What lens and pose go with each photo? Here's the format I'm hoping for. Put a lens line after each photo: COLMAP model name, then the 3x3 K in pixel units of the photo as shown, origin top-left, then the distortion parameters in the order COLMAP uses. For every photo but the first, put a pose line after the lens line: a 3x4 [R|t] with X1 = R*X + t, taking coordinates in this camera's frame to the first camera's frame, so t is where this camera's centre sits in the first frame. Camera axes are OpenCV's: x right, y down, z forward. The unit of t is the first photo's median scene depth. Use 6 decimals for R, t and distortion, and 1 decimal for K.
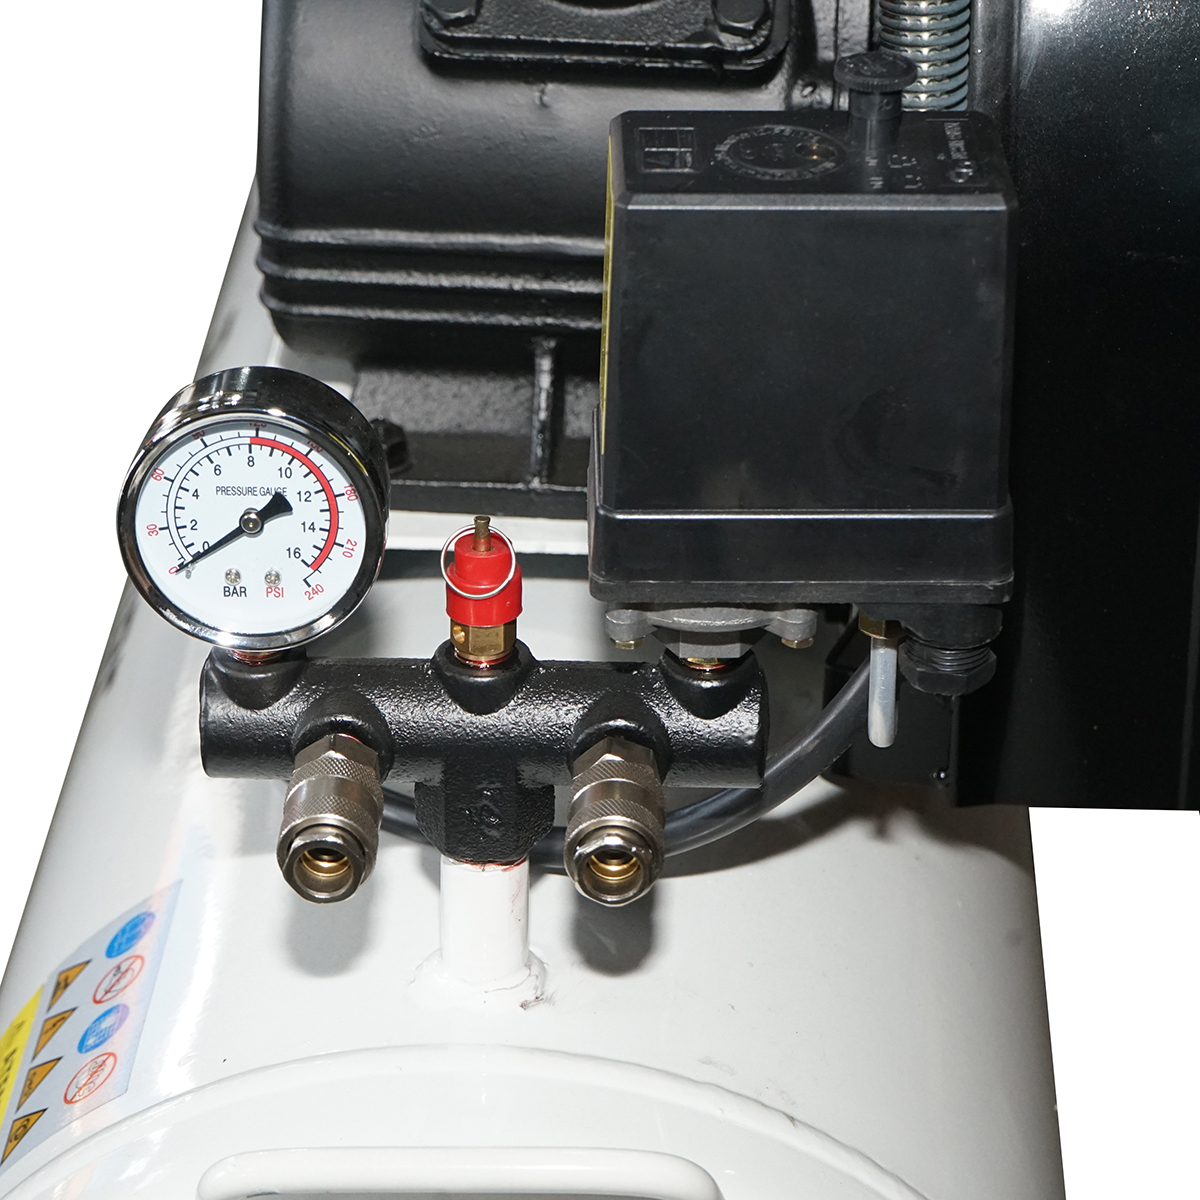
lens RADIAL K [[3875.3, 0, 600.0], [0, 3875.3, 600.0], [0, 0, 1]] dist [-0.093351, 0.864361]
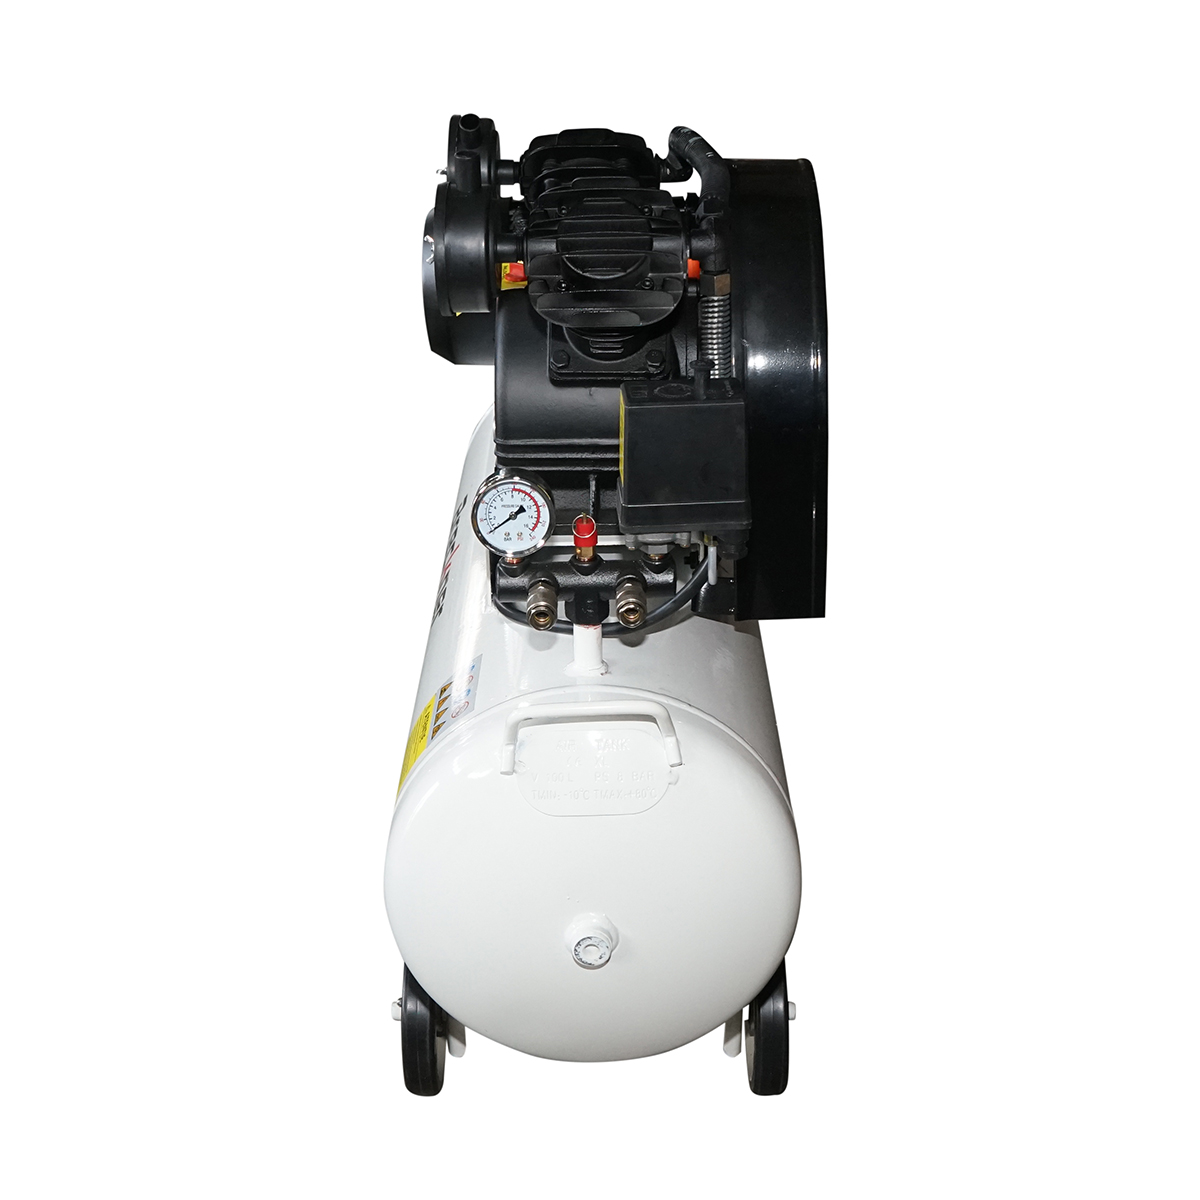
lens RADIAL K [[1920.0, 0, 600.0], [0, 1920.0, 600.0], [0, 0, 1]] dist [0.200159, -0.006202]
pose [[0.998863, -0.041821, 0.022874, -0.057227], [0.043345, 0.996549, -0.070790, 0.163849], [-0.019835, 0.071701, 0.997229, -0.575594]]
